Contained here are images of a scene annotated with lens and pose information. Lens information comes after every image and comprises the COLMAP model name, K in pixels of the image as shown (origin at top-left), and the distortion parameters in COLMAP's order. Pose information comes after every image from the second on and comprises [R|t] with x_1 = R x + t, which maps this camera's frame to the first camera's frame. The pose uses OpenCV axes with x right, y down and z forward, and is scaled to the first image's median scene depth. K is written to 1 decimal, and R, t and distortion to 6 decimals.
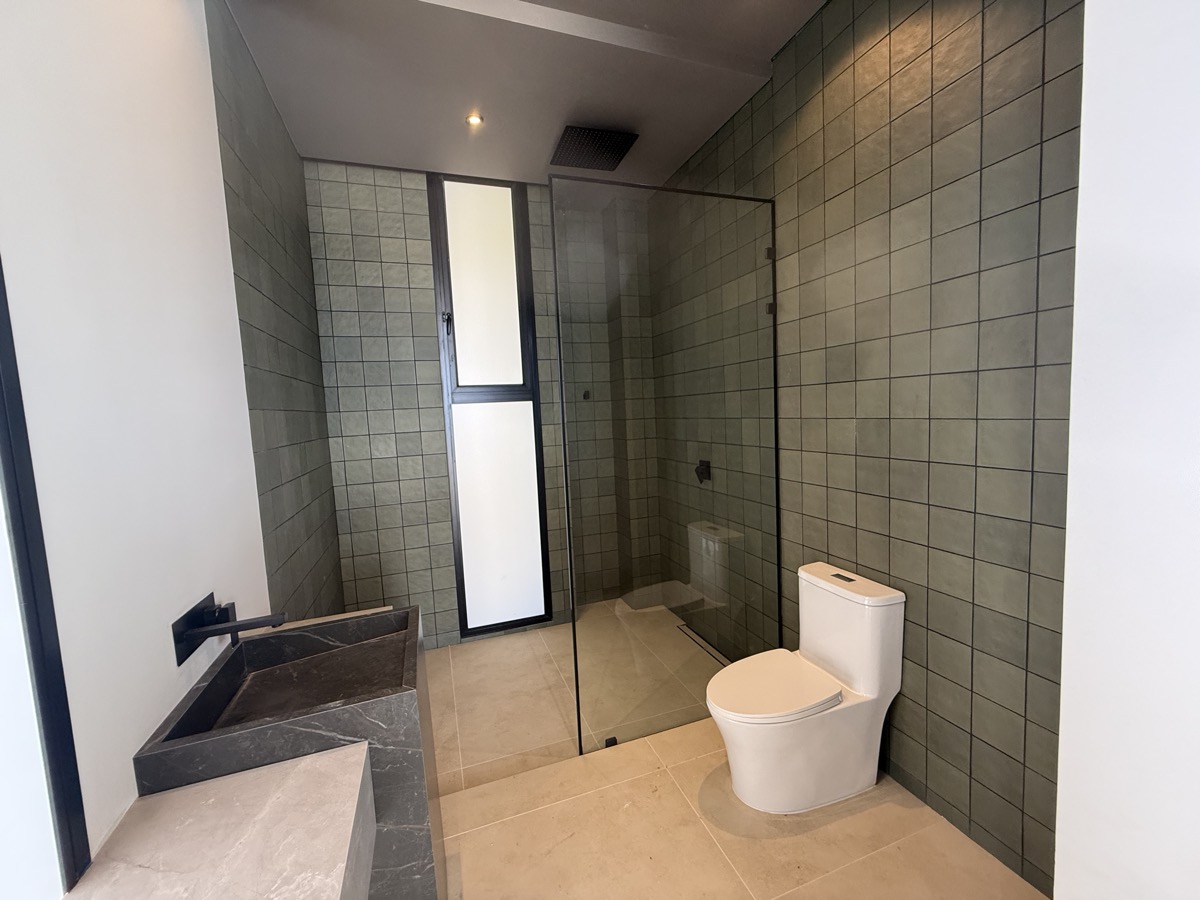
lens RADIAL K [[478.4, 0, 588.9], [0, 478.4, 449.1], [0, 0, 1]] dist [0.000174, 0.005105]
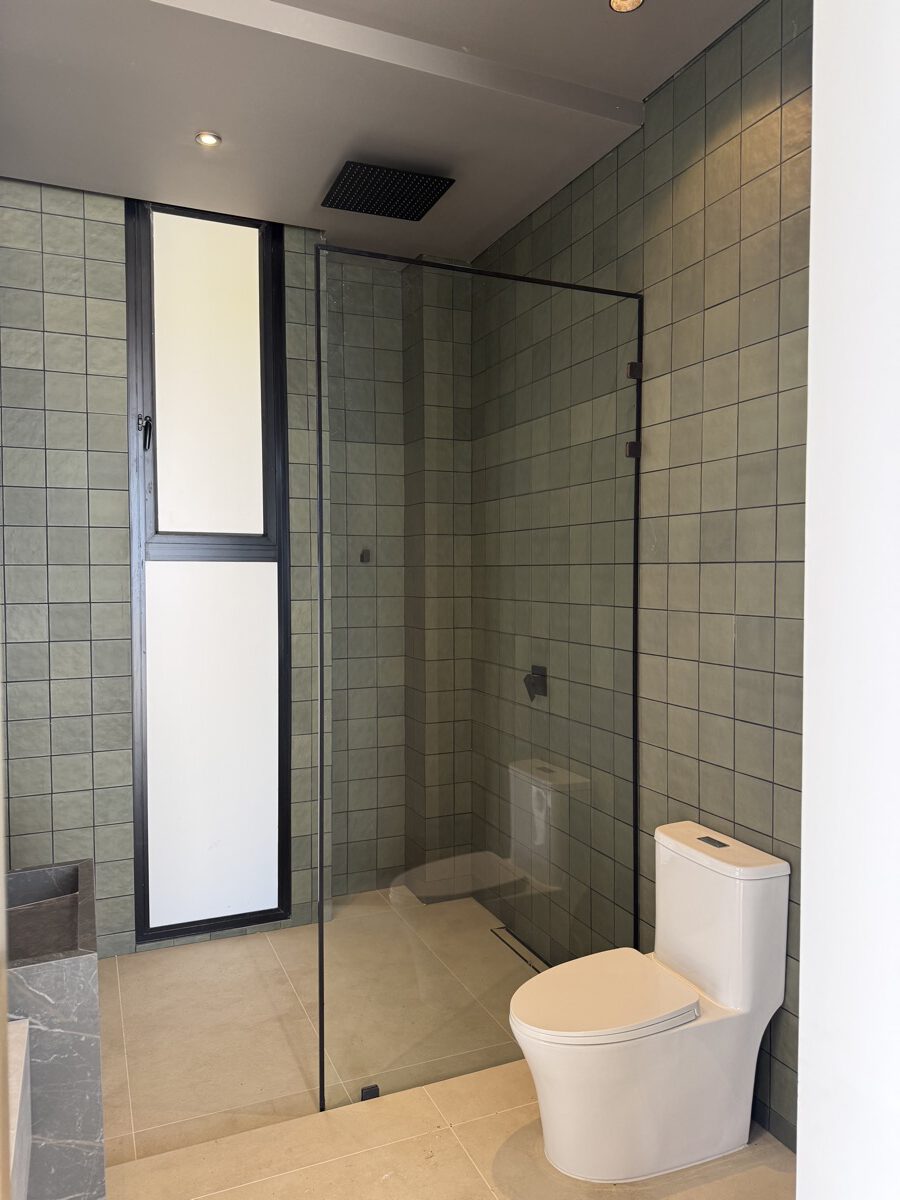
lens RADIAL K [[839.6, 0, 450.0], [0, 839.6, 600.0], [0, 0, 1]] dist [0.101660, -0.137422]
pose [[0.995302, 0.045515, 0.085459, 0.019525], [-0.041224, 0.997831, -0.051318, -0.002528], [-0.087609, 0.047554, 0.995019, -0.155838]]
